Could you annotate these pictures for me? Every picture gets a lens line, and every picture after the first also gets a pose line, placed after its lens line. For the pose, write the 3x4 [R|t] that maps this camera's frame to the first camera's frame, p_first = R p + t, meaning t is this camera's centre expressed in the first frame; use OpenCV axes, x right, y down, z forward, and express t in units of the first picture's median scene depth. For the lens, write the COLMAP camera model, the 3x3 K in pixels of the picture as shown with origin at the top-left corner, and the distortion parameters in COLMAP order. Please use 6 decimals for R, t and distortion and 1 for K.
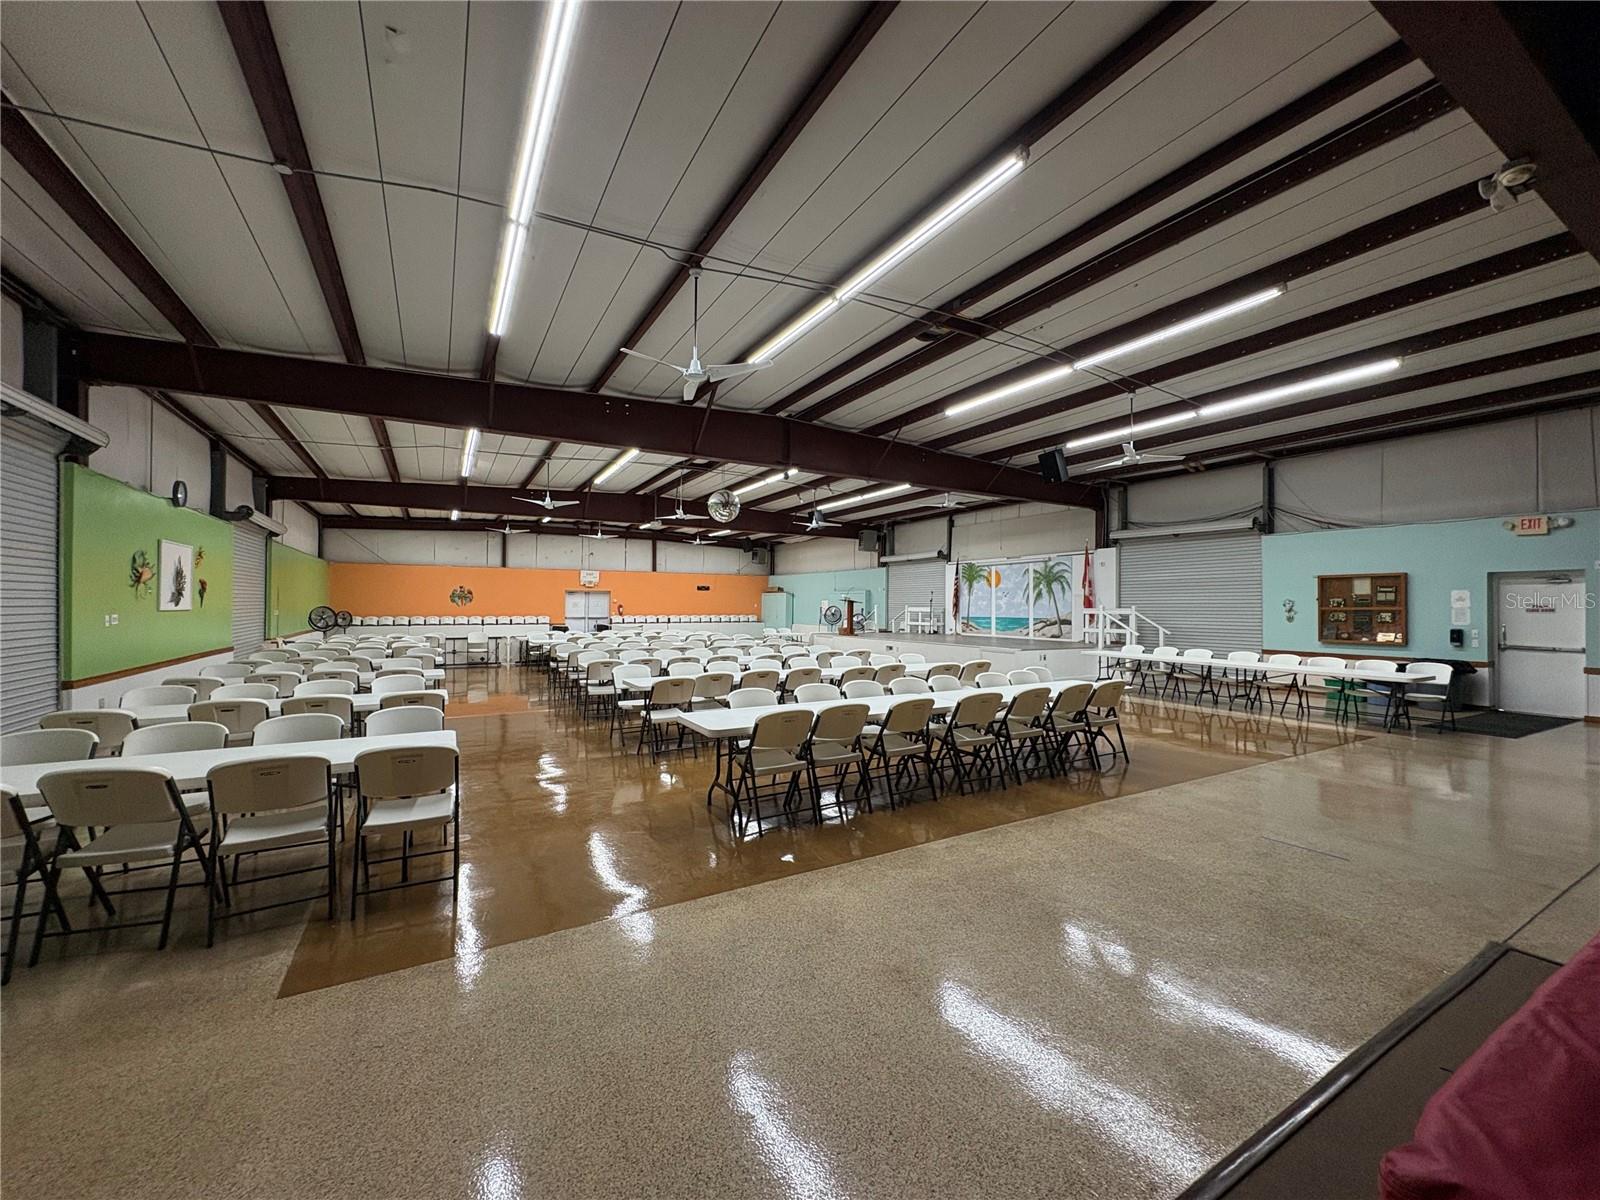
lens RADIAL K [[629.7, 0, 800.0], [0, 629.7, 600.0], [0, 0, 1]] dist [0.002122, 0.000096]
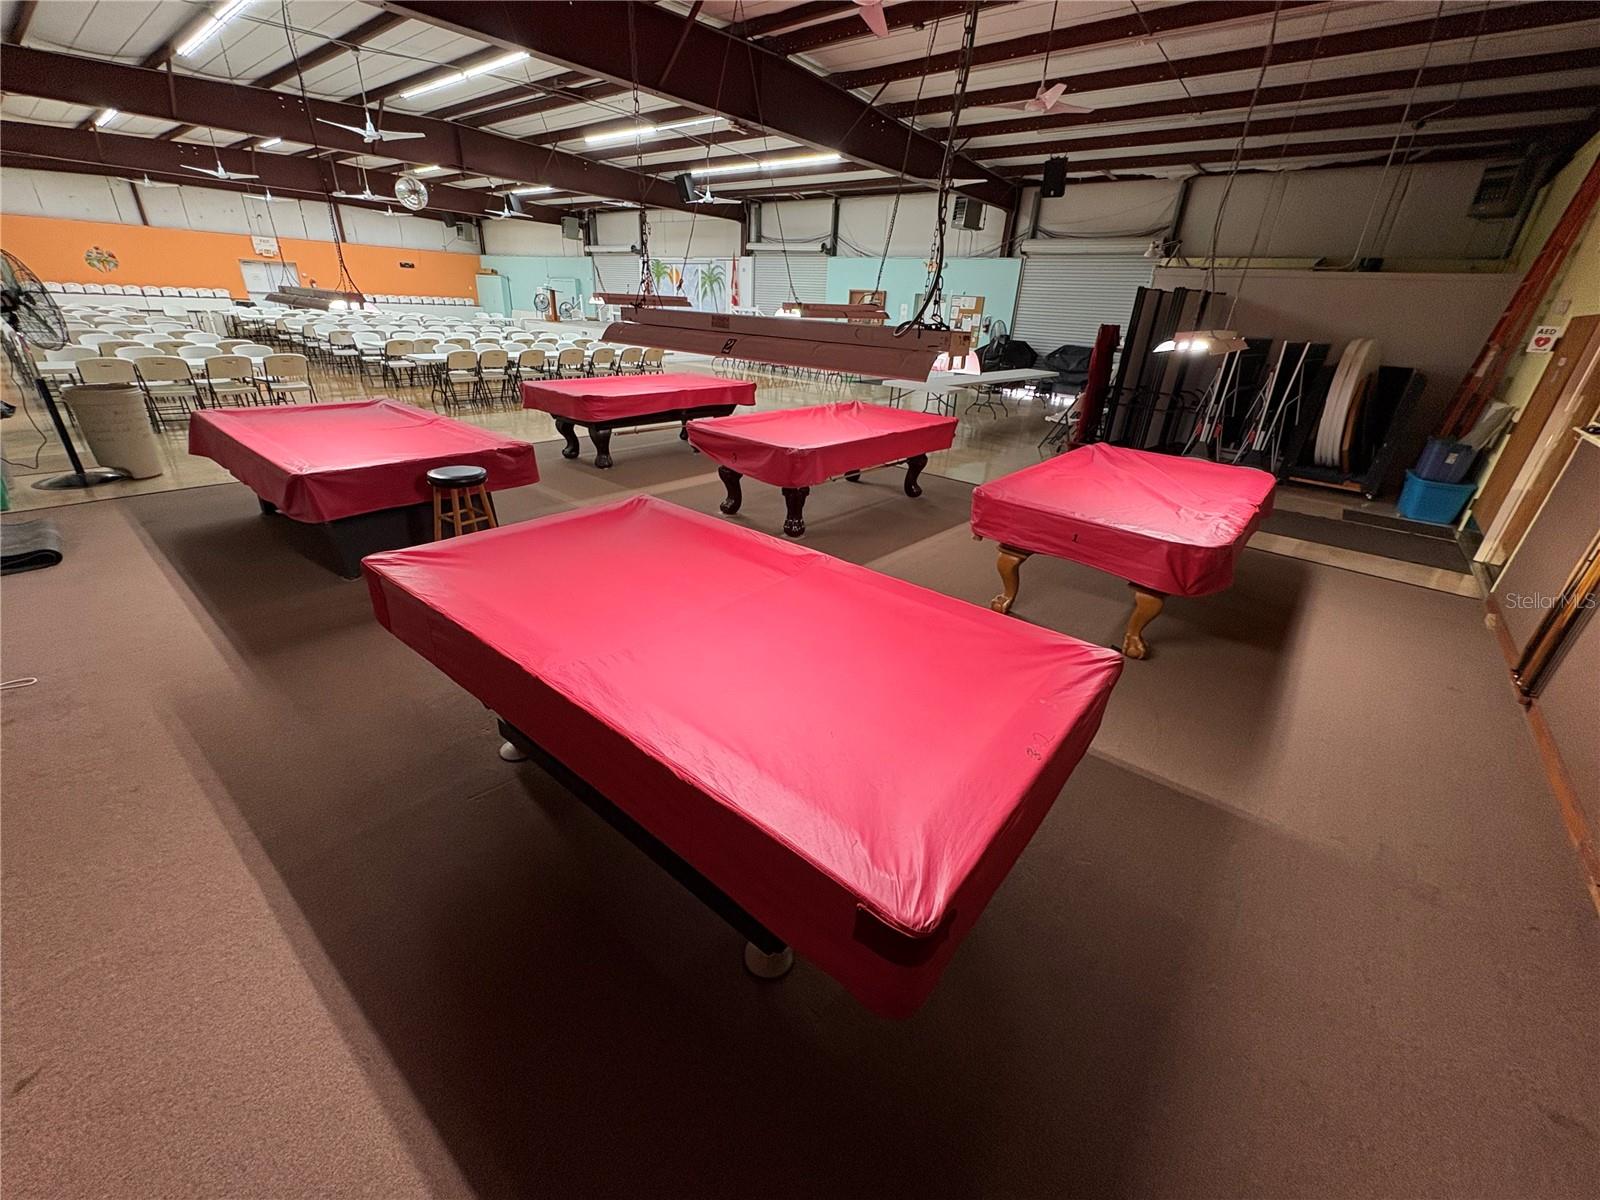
lens RADIAL K [[629.7, 0, 800.0], [0, 629.7, 600.0], [0, 0, 1]] dist [0.002122, 0.000096]
pose [[0.938430, -0.108902, 0.327855, 0.065604], [-0.048420, 0.898186, 0.436941, -0.015291], [-0.342058, -0.425913, 0.837612, -0.396129]]
